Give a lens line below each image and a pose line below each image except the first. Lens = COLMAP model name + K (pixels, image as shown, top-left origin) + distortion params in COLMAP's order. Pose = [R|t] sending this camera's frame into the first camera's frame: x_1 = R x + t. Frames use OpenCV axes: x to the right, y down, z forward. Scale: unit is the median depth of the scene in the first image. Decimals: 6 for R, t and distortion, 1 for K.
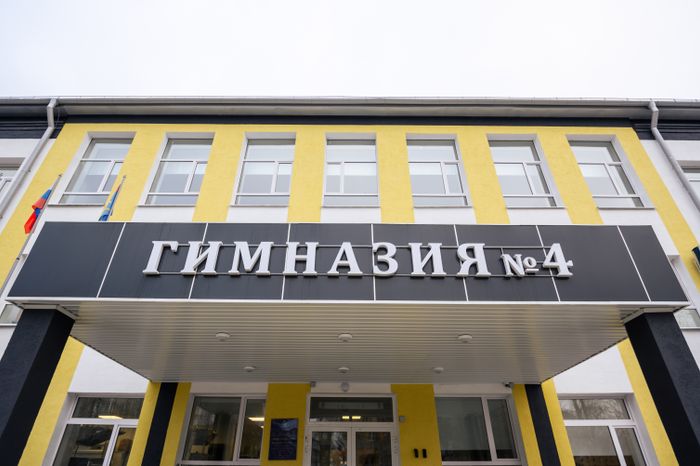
lens RADIAL K [[391.3, 0, 347.0], [0, 391.3, 230.9], [0, 0, 1]] dist [-0.009681, -0.002705]
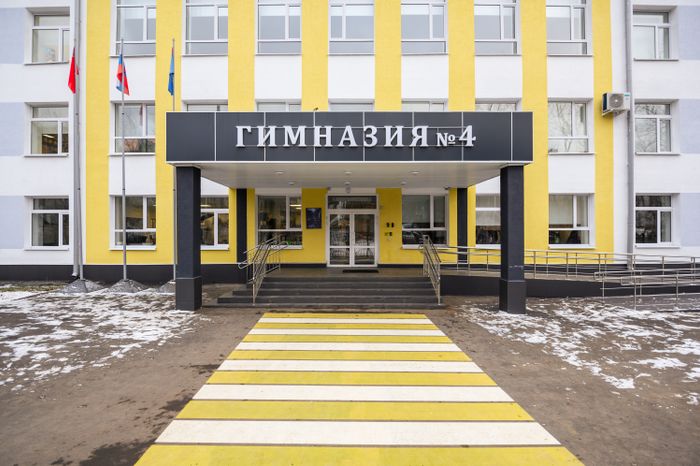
lens RADIAL K [[362.5, 0, 349.7], [0, 362.5, 232.4], [0, 0, 1]] dist [0.000829, 0.000116]
pose [[0.999982, -0.005814, -0.001423, 0.003975], [0.005643, 0.836679, 0.547664, -0.460730], [-0.001994, -0.547662, 0.836697, -0.607302]]
